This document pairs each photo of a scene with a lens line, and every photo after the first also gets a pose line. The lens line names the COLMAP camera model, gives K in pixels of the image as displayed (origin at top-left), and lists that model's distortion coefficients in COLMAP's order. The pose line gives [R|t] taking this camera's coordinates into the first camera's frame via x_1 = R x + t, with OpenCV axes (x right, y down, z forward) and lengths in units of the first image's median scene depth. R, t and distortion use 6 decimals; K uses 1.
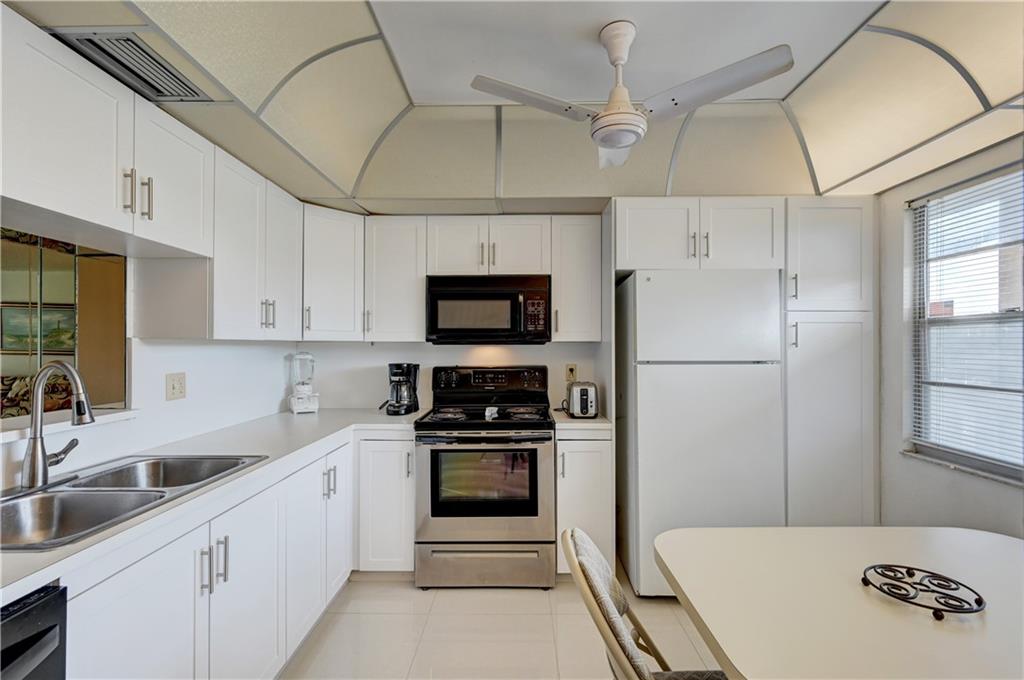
lens RADIAL K [[463.7, 0, 512.9], [0, 463.7, 344.4], [0, 0, 1]] dist [0.002491, 0.000210]
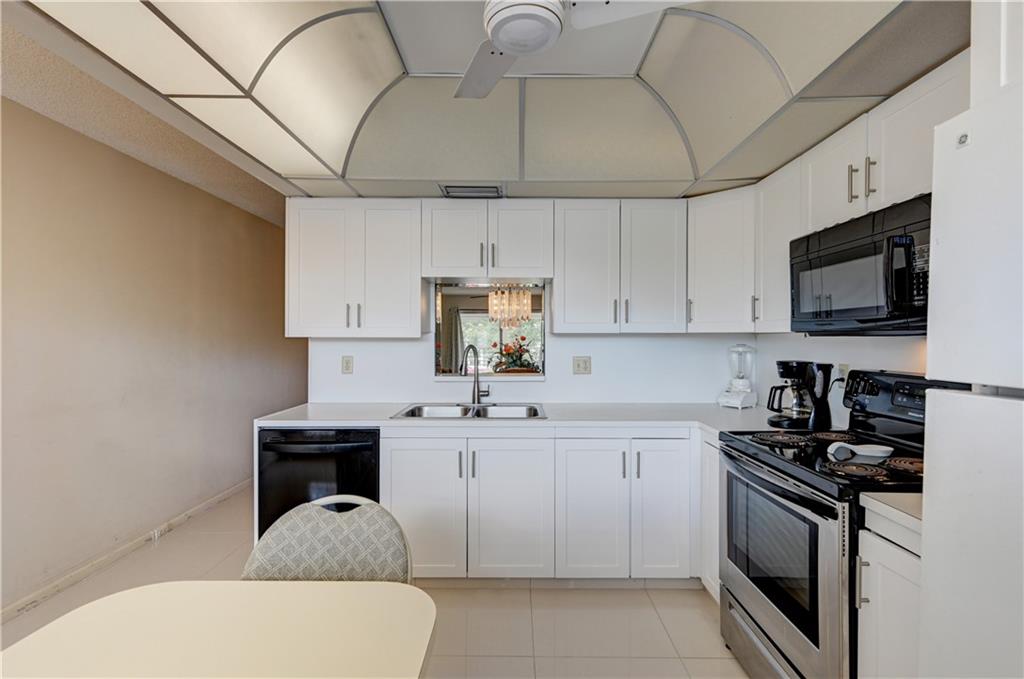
lens RADIAL K [[463.7, 0, 517.9], [0, 463.7, 340.1], [0, 0, 1]] dist [0.002491, 0.000210]
pose [[0.017955, 0.007735, -0.999809, 0.594297], [0.004509, 0.999959, 0.007818, -0.001203], [0.999829, -0.004648, 0.017920, 0.631182]]
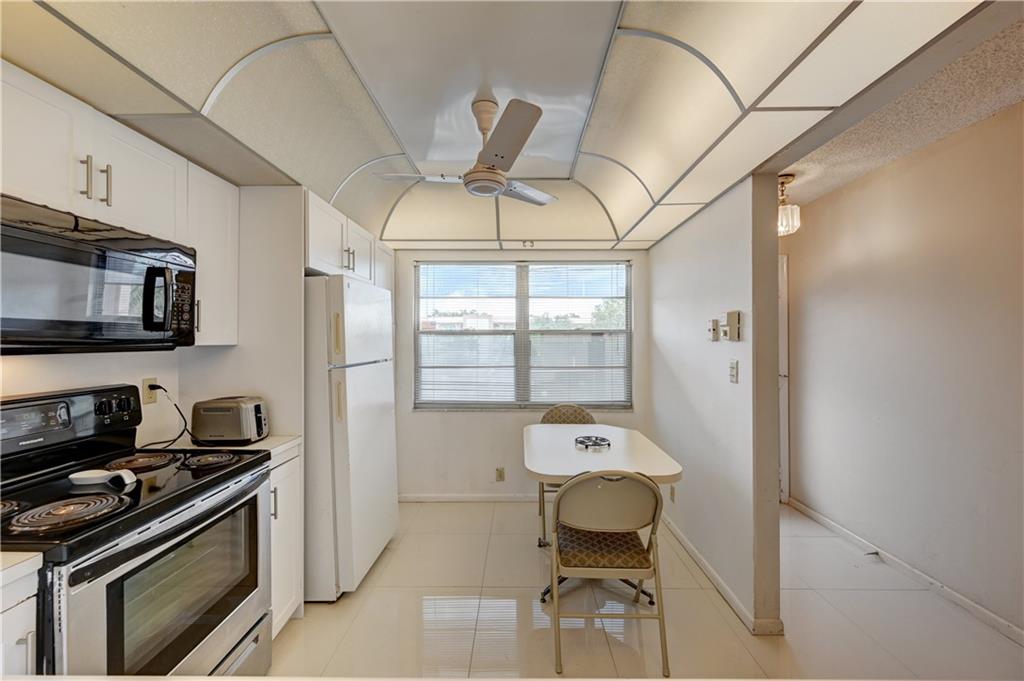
lens RADIAL K [[405.9, 0, 510.7], [0, 405.9, 339.9], [0, 0, 1]] dist [0.000314, 0.000178]
pose [[-0.006154, -0.000175, 0.999981, -0.585652], [-0.011092, 0.999938, 0.000106, -0.022186], [-0.999920, -0.011091, -0.006156, 0.605240]]
